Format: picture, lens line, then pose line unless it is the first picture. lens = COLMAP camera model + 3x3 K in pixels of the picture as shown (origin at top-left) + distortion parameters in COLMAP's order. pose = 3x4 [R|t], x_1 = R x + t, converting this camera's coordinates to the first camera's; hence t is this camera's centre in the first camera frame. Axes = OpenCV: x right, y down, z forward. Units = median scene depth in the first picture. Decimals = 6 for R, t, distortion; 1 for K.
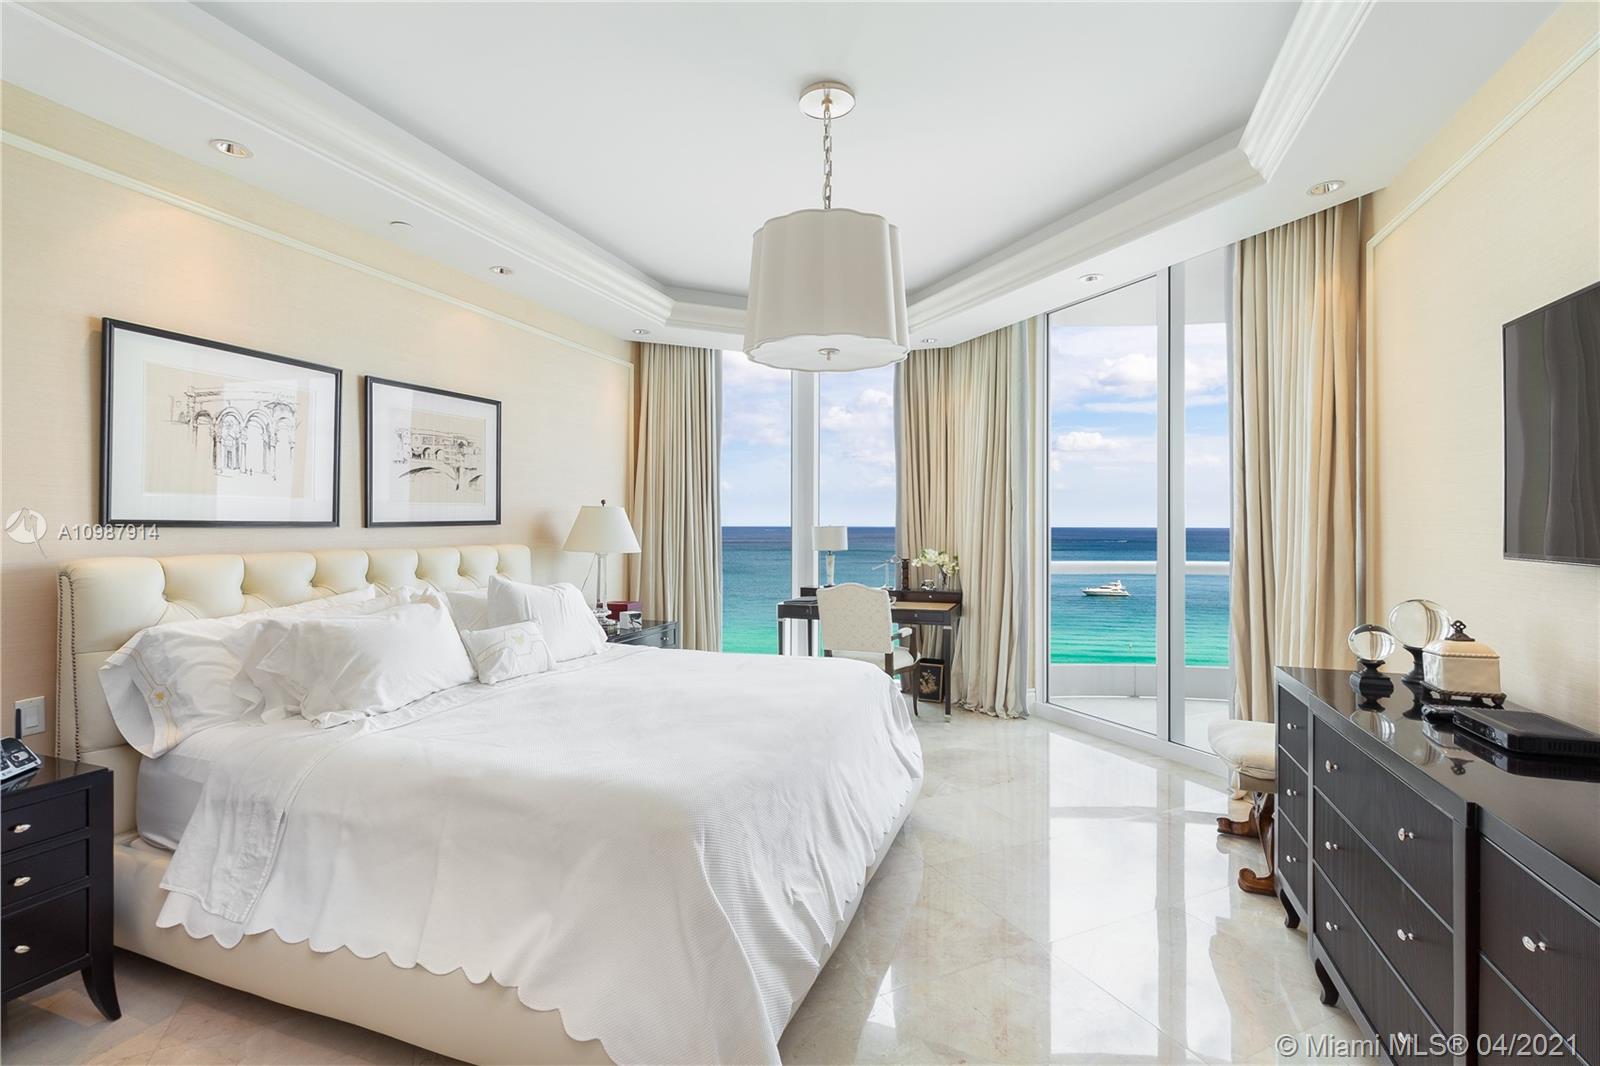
lens RADIAL K [[733.2, 0, 784.0], [0, 733.2, 530.8], [0, 0, 1]] dist [-0.001033, 0.002392]
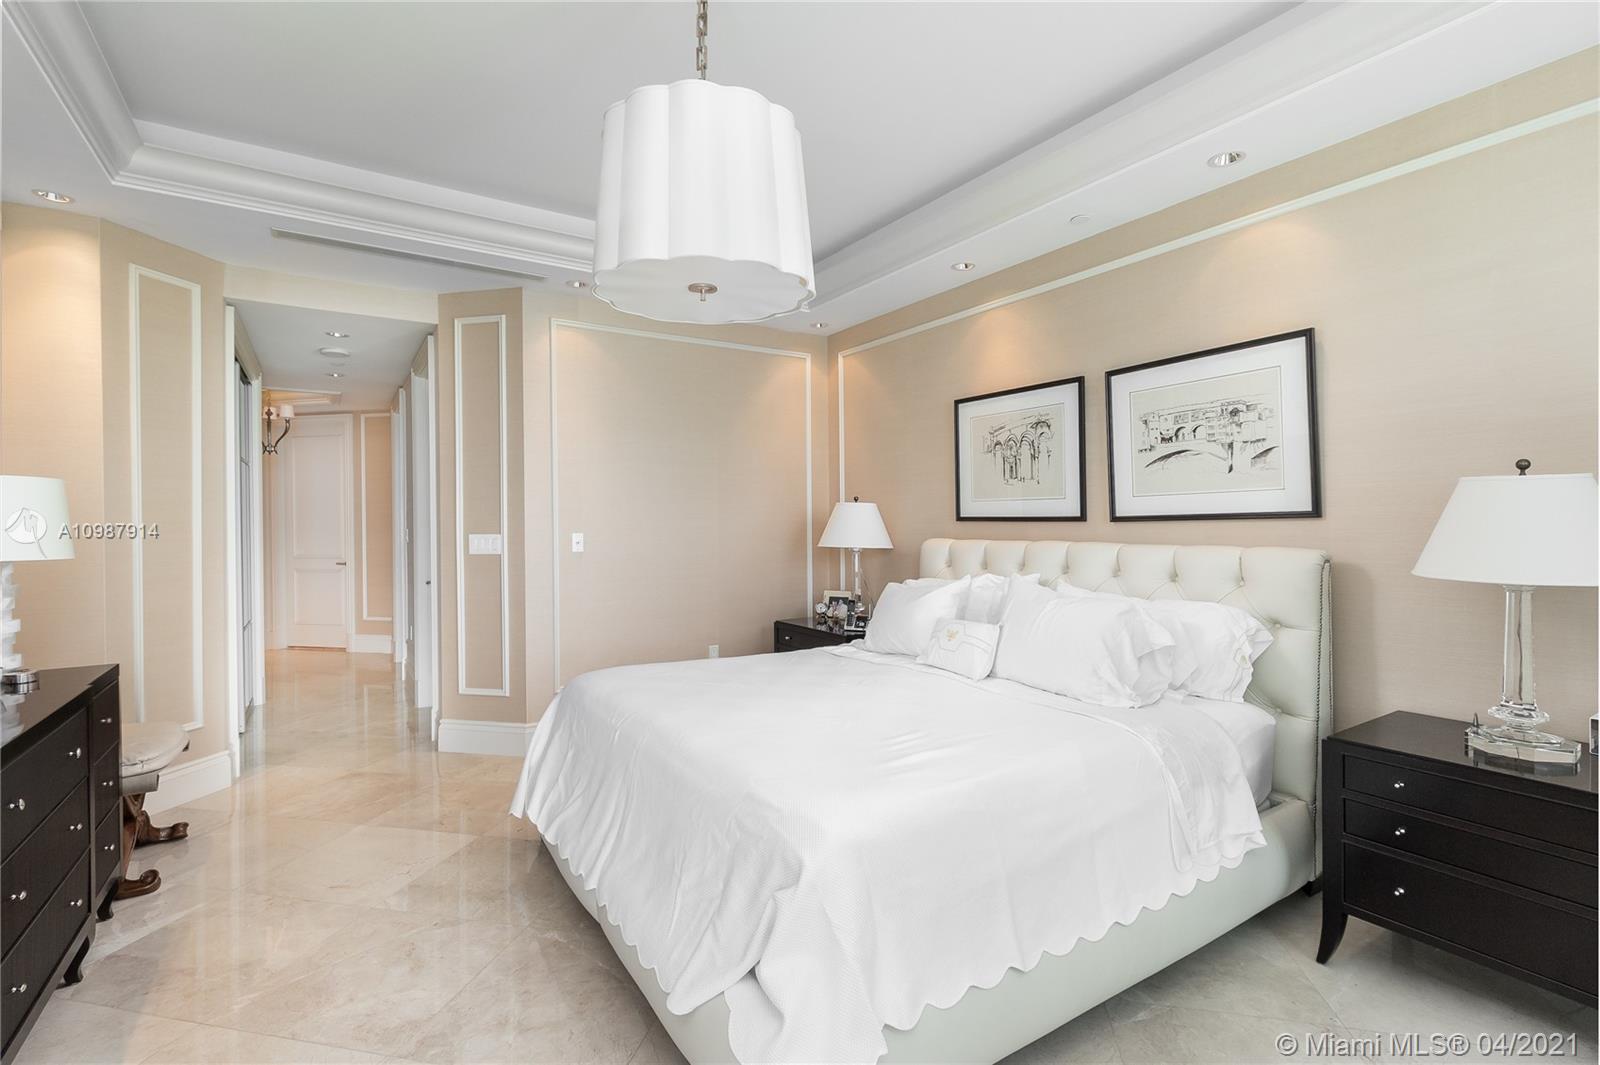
lens RADIAL K [[733.2, 0, 792.0], [0, 733.2, 523.6], [0, 0, 1]] dist [-0.001033, 0.002392]
pose [[-0.604632, 0.005813, -0.796484, 0.501845], [-0.002438, 0.999955, 0.009148, -0.010295], [0.796501, 0.007473, -0.604591, 1.272984]]
